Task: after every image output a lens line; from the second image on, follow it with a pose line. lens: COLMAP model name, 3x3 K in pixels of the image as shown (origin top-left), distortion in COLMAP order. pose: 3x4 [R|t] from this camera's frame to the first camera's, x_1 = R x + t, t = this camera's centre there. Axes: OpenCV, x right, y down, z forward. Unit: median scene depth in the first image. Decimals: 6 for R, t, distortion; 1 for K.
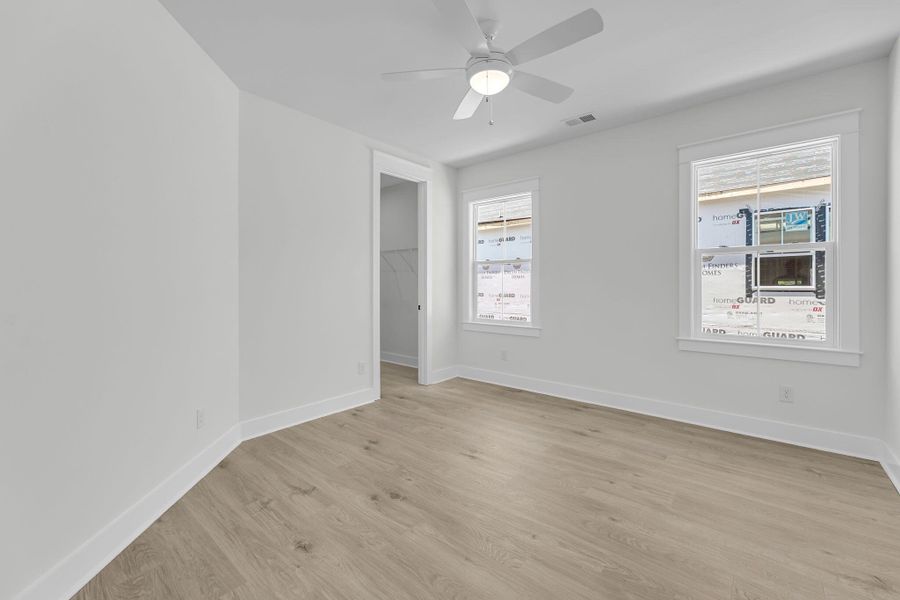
lens RADIAL K [[375.4, 0, 444.2], [0, 375.4, 294.3], [0, 0, 1]] dist [-0.000049, -0.000284]
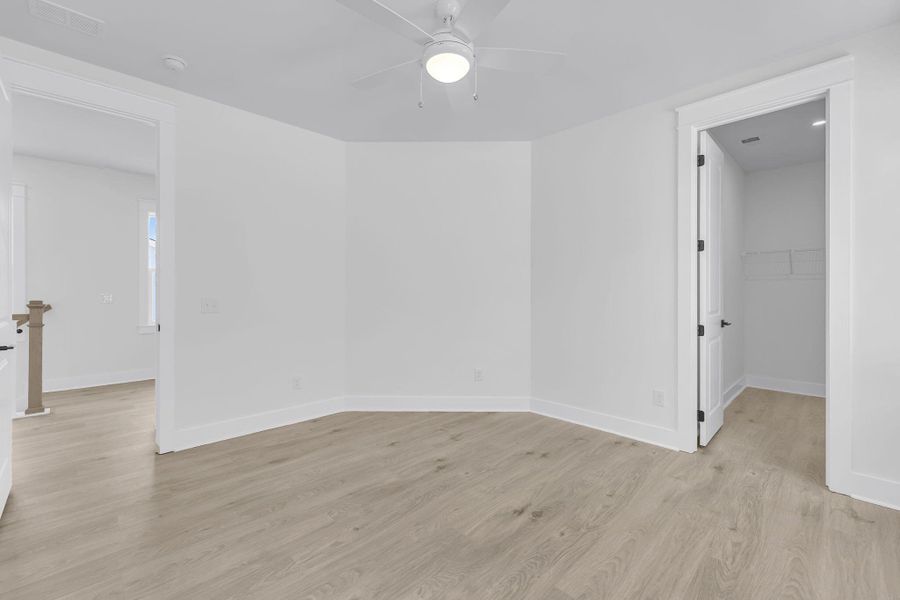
lens RADIAL K [[375.4, 0, 444.2], [0, 375.4, 294.3], [0, 0, 1]] dist [-0.000049, -0.000284]
pose [[-0.083123, 0.008252, -0.996505, 1.003198], [-0.027173, 0.999575, 0.010544, -0.024899], [0.996169, 0.027954, -0.082863, 1.042287]]
